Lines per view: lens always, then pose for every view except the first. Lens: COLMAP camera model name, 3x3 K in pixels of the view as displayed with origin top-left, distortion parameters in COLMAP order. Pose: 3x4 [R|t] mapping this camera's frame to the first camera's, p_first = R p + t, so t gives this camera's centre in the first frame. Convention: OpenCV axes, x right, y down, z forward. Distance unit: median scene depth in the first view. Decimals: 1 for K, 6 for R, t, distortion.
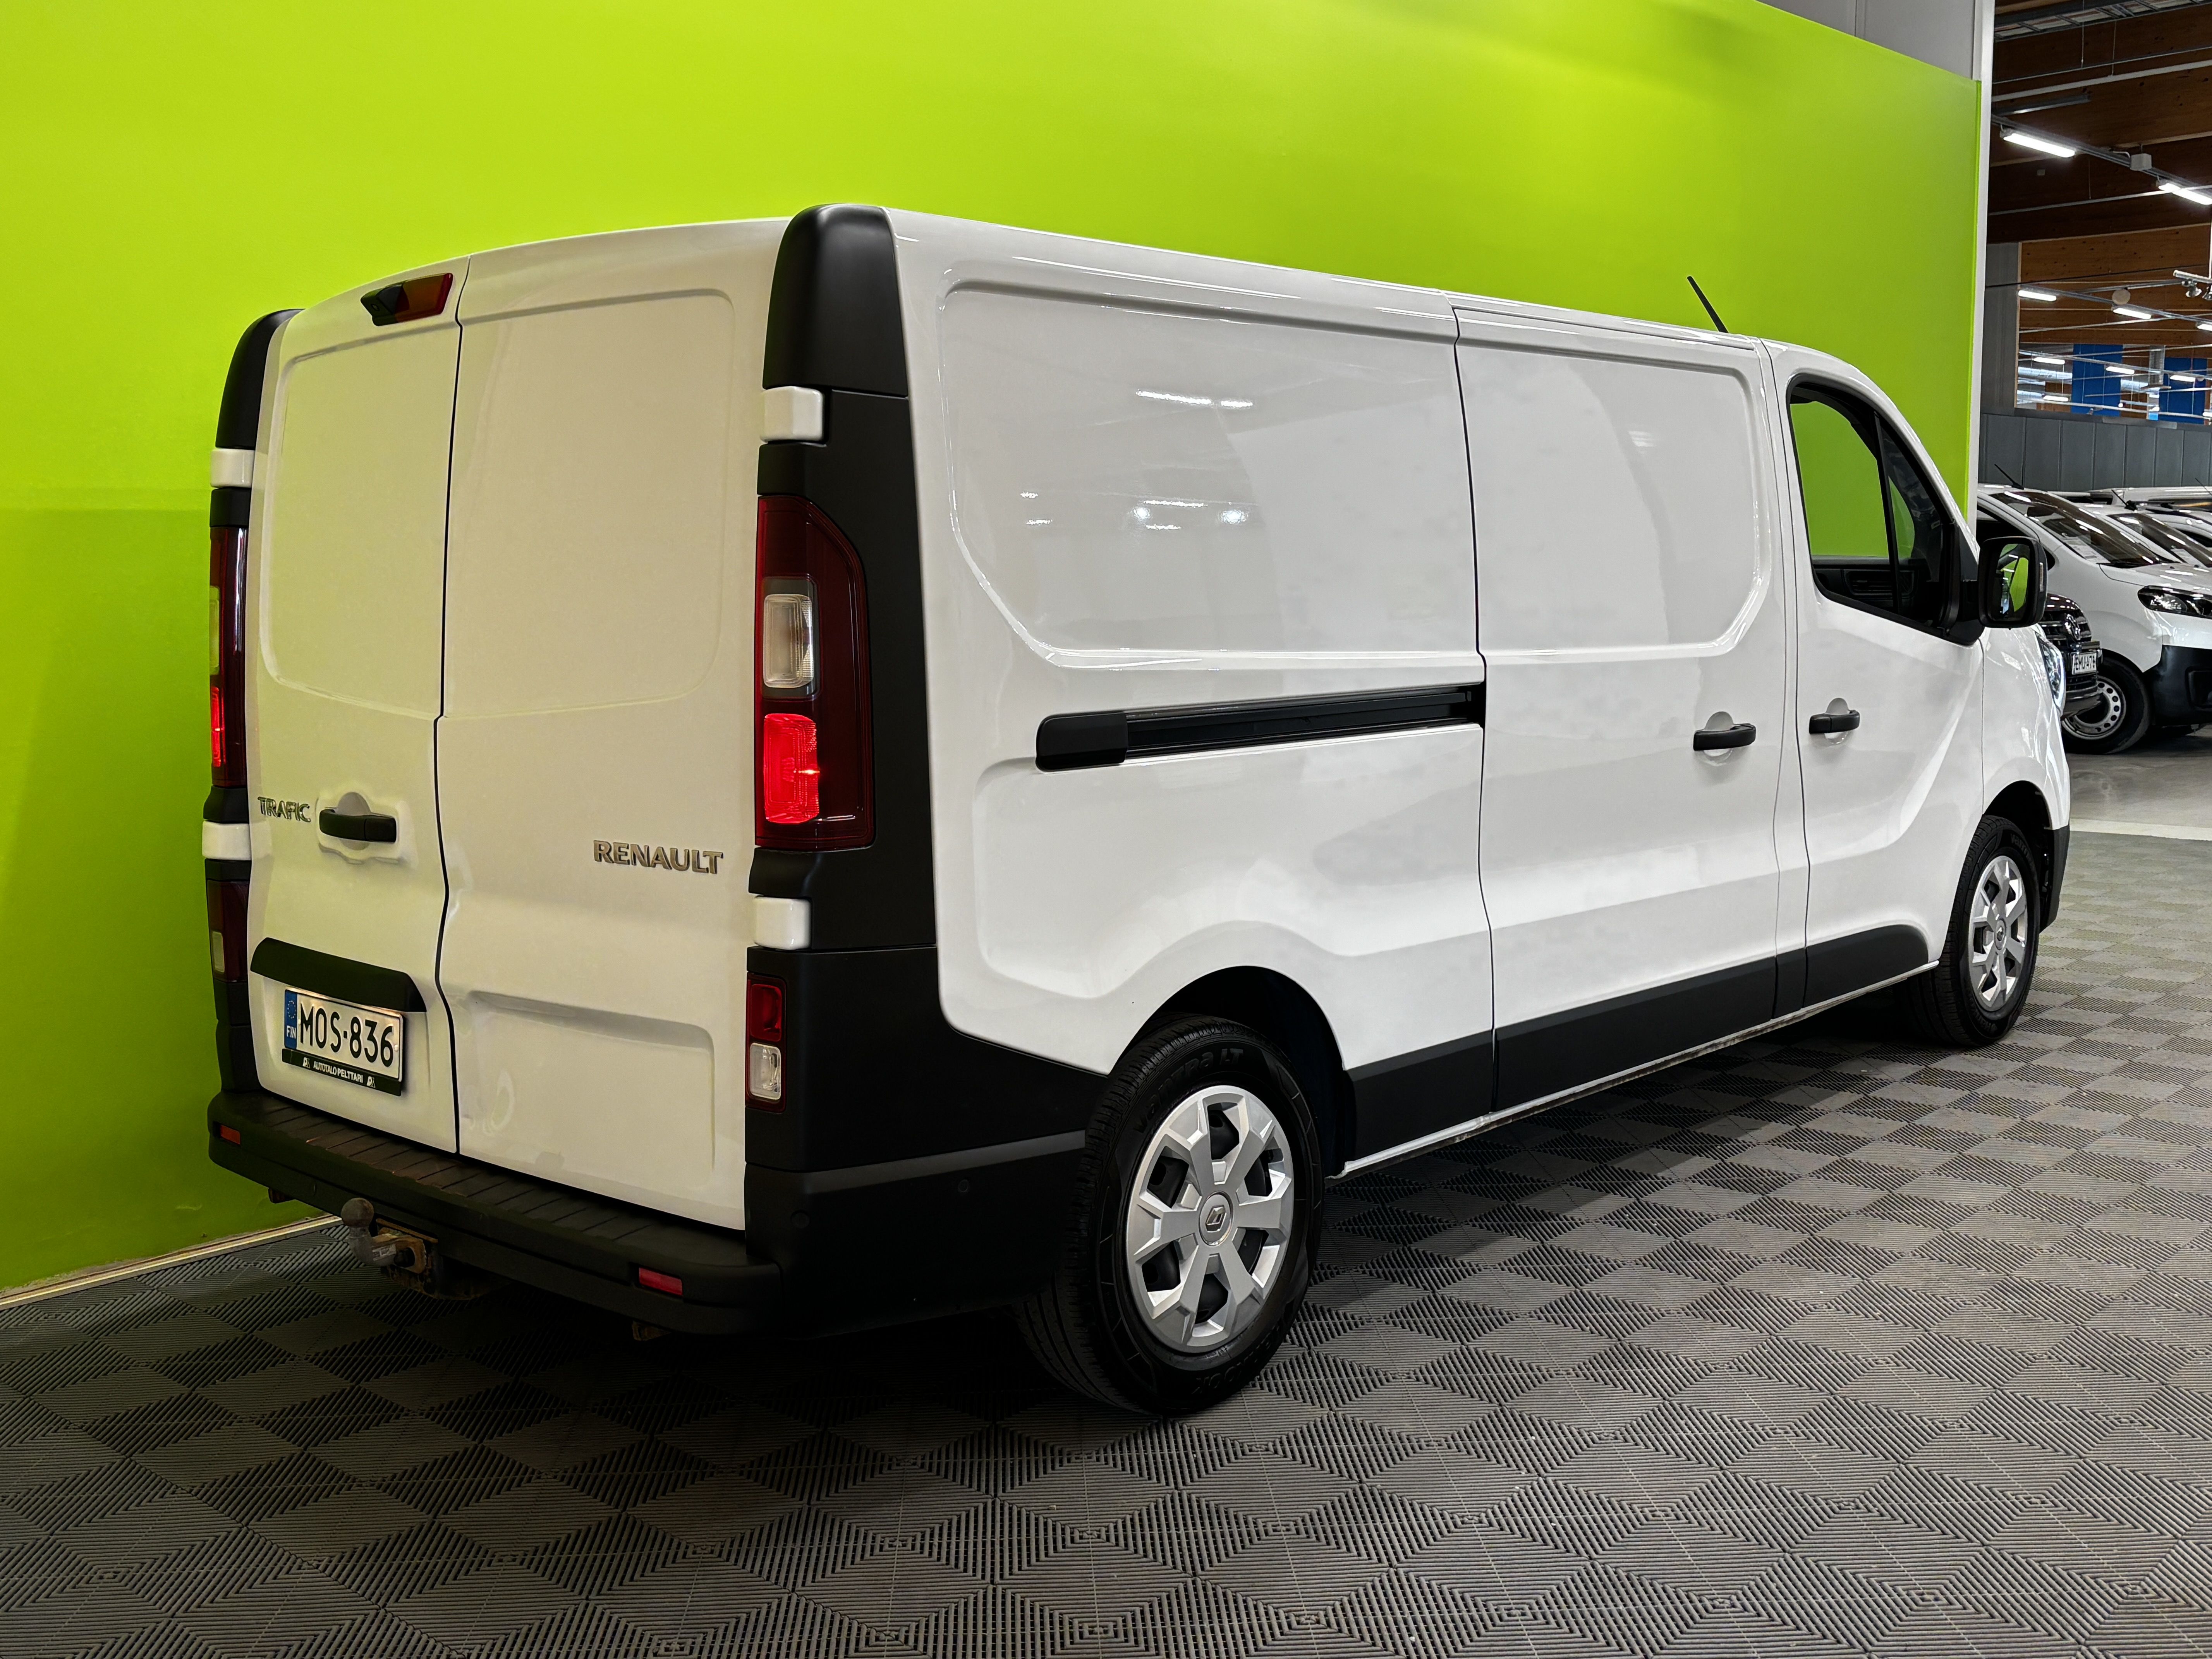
lens RADIAL K [[2148.8, 0, 1106.0], [0, 2148.8, 829.5], [0, 0, 1]] dist [-0.002279, -0.000902]
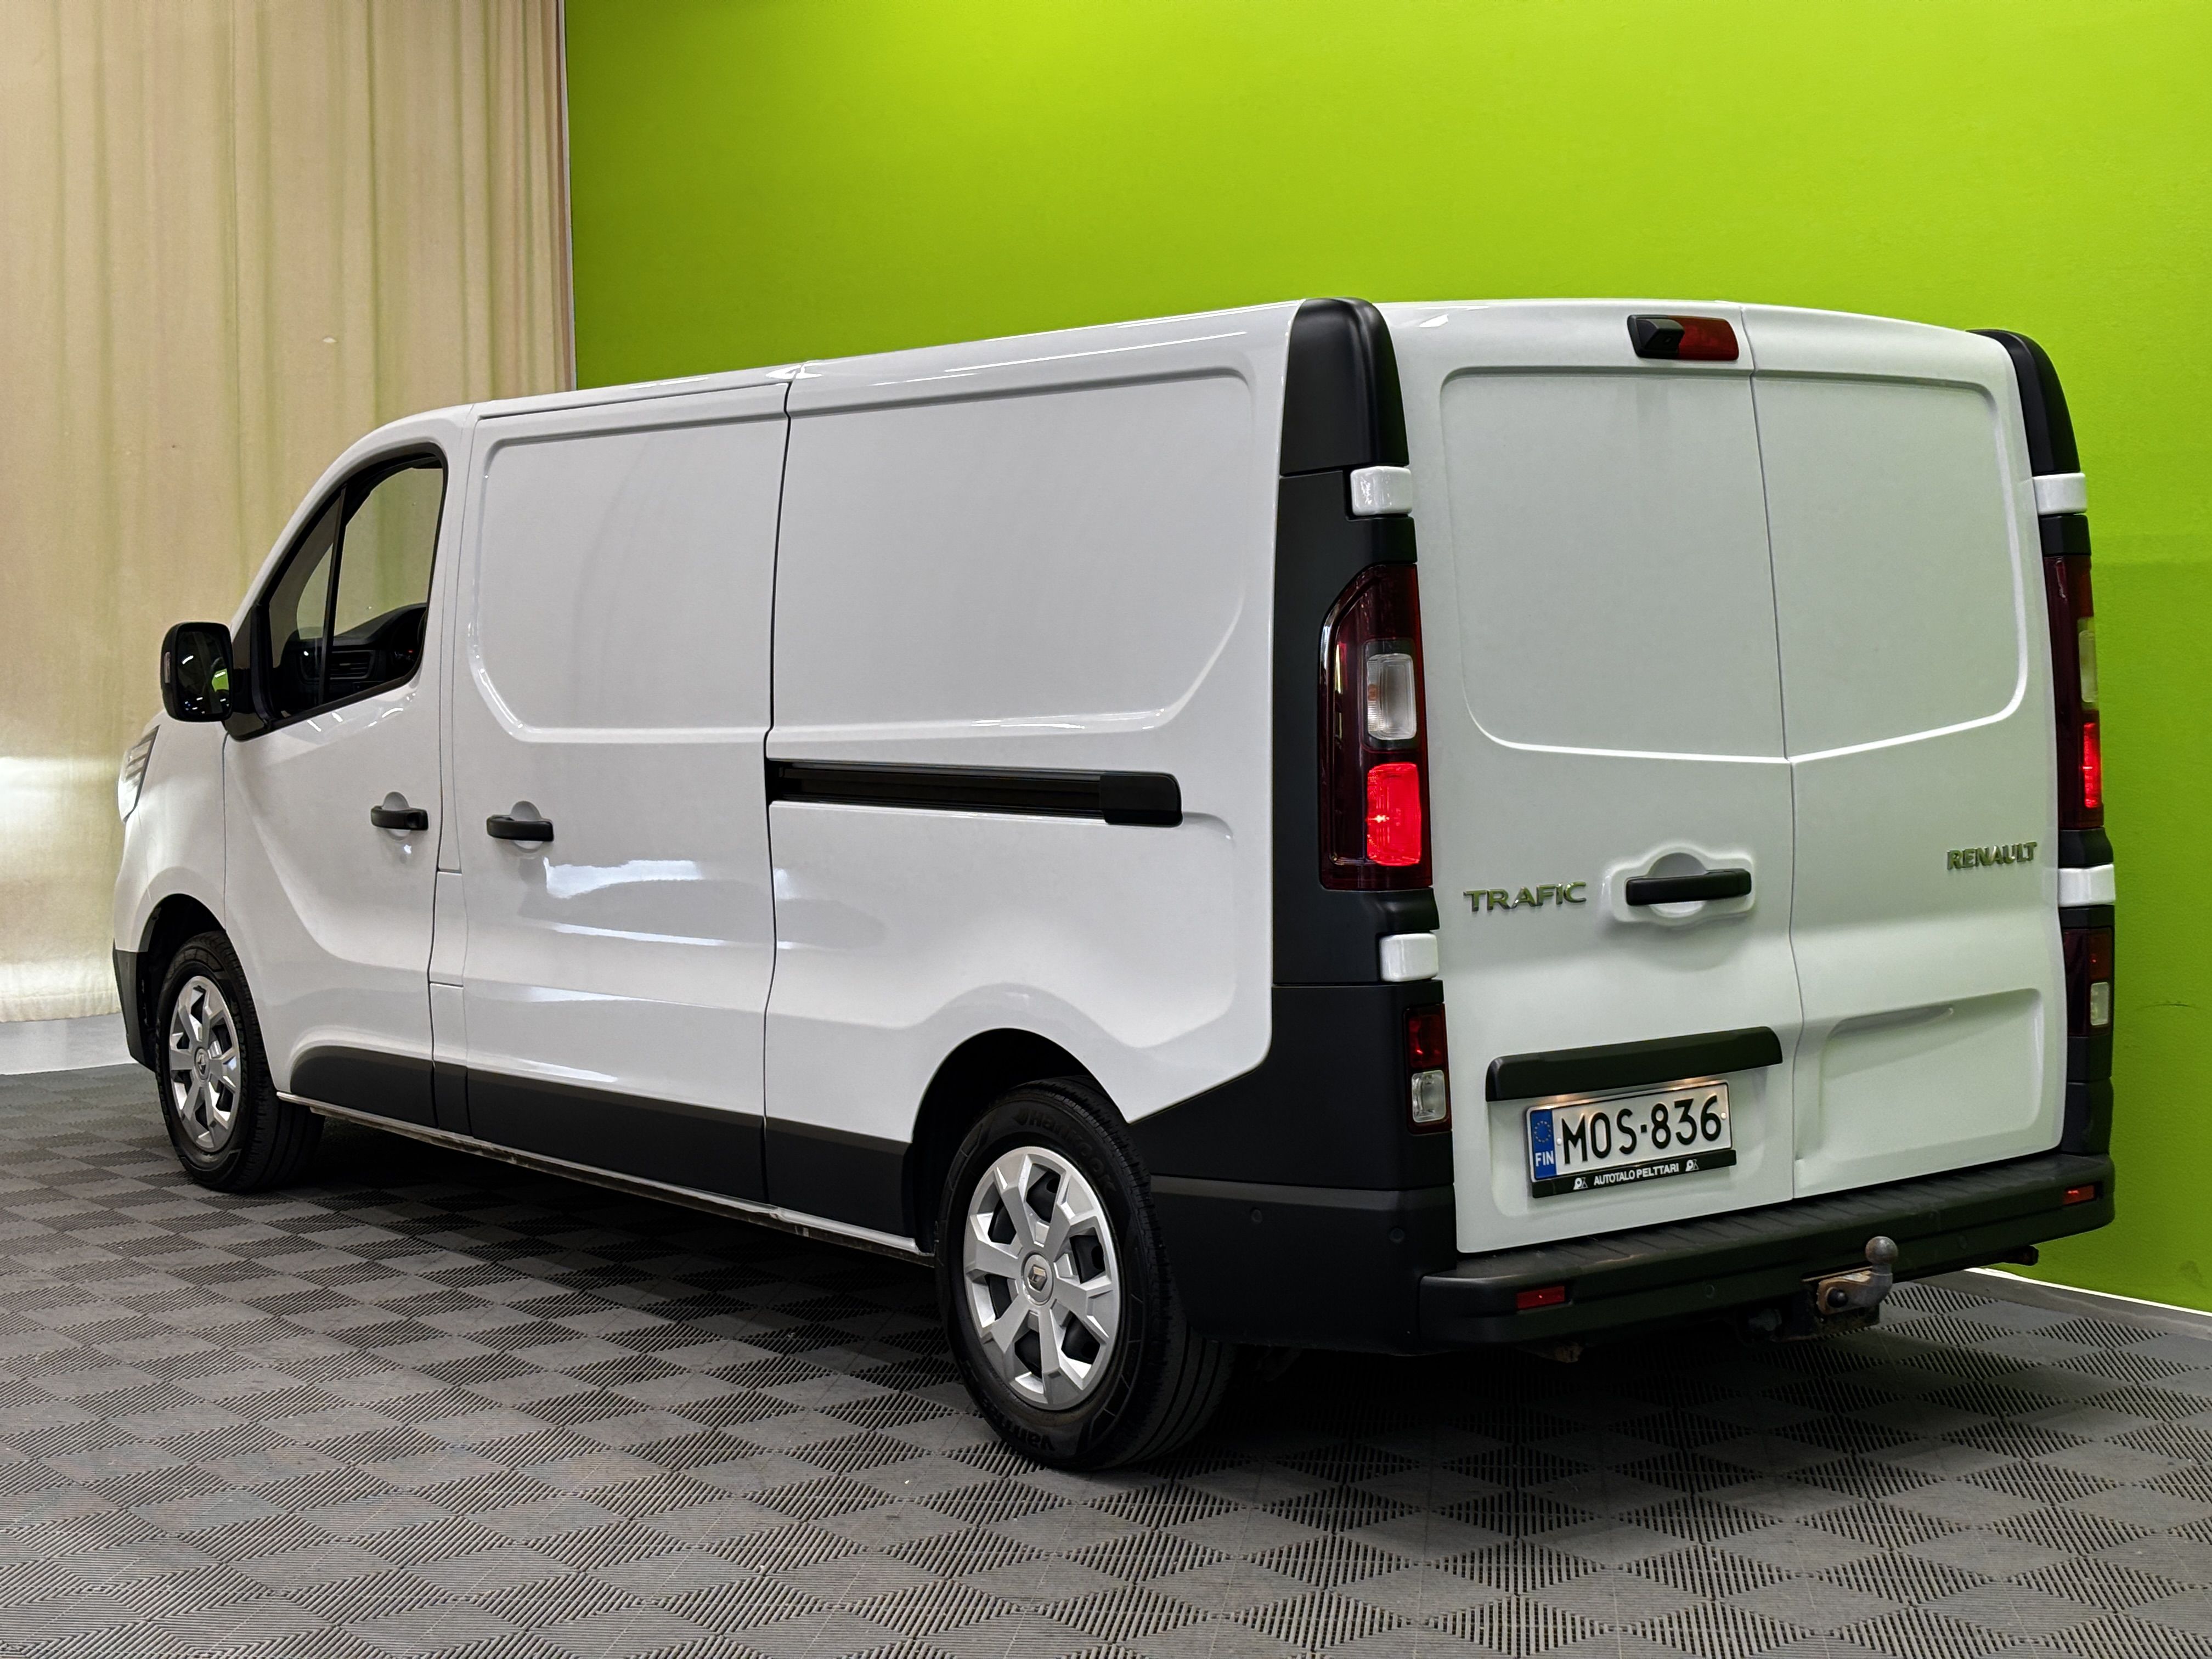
lens RADIAL K [[3459.0, 0, 1106.0], [0, 3459.0, 829.5], [0, 0, 1]] dist [0.013930, -0.084913]
pose [[0.172993, -0.060131, 0.983086, -1.863241], [0.119823, 0.992006, 0.039592, -0.116876], [-0.977607, 0.110947, 0.178815, 0.973033]]
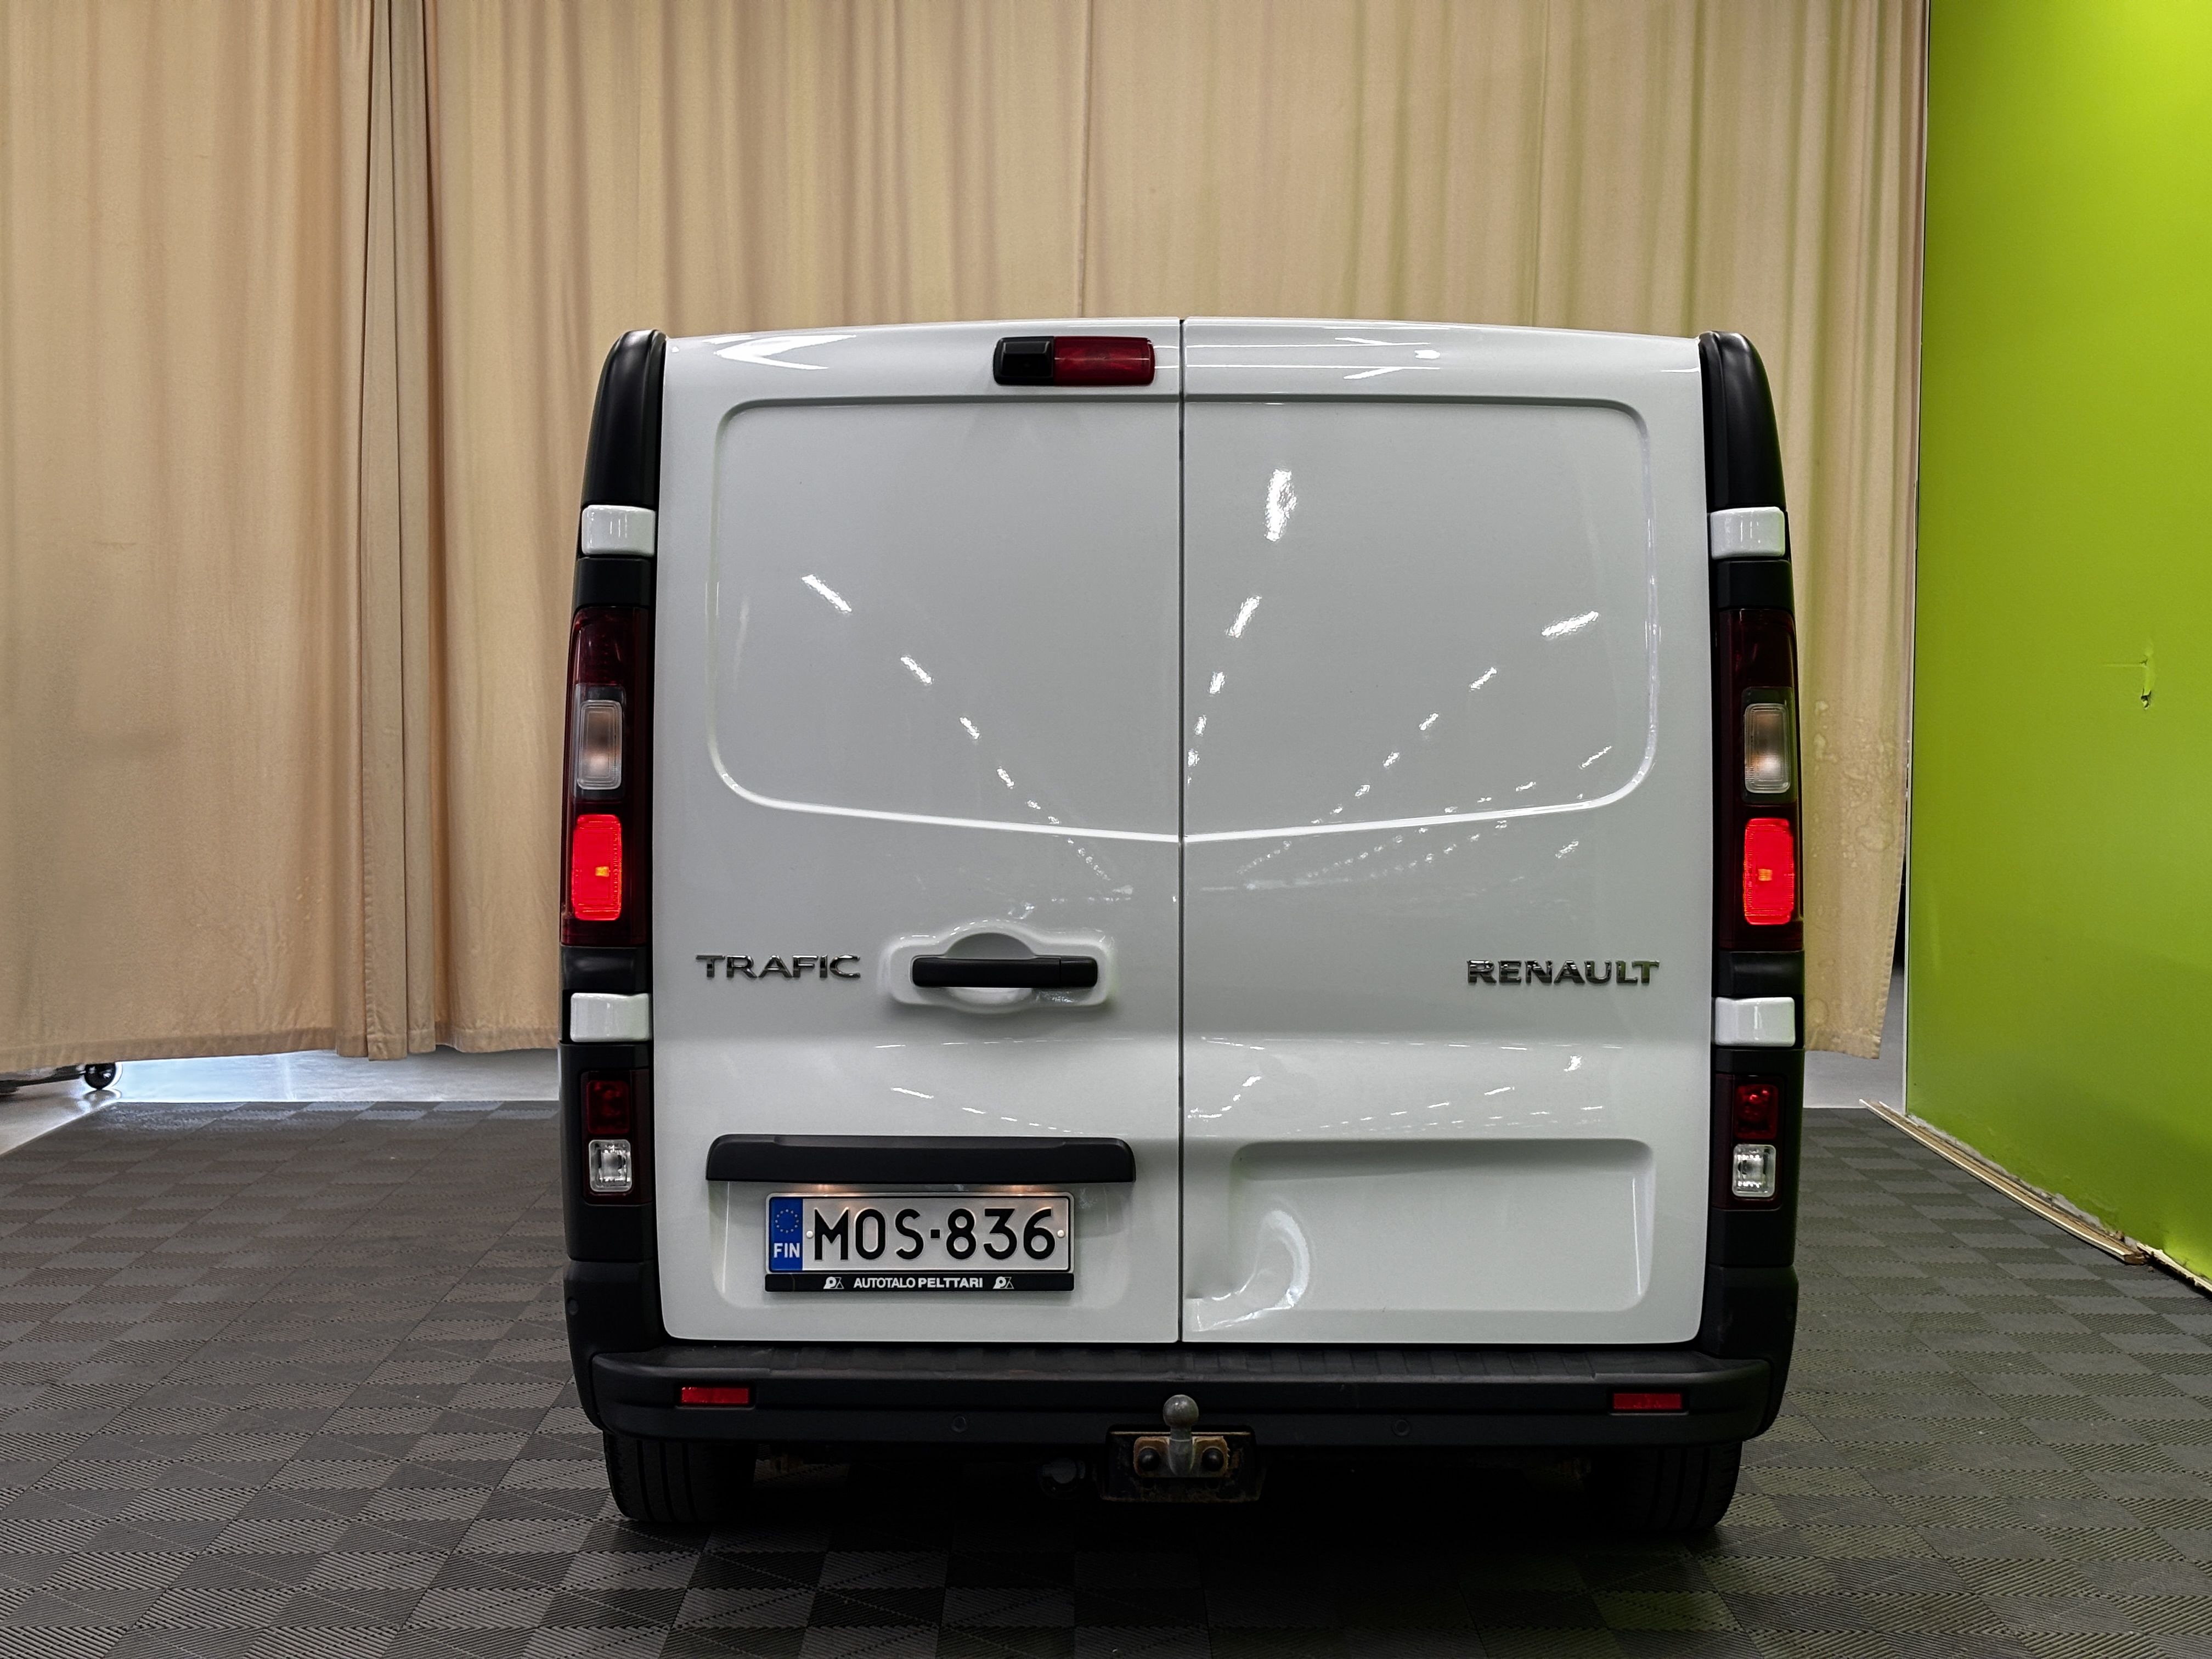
lens RADIAL K [[3451.5, 0, 1106.0], [0, 3451.5, 829.5], [0, 0, 1]] dist [0.305422, -0.041609]
pose [[0.738806, -0.025098, 0.673451, -1.224440], [0.060793, 0.997714, -0.029510, -0.015795], [-0.671171, 0.062743, 0.738643, -0.029836]]
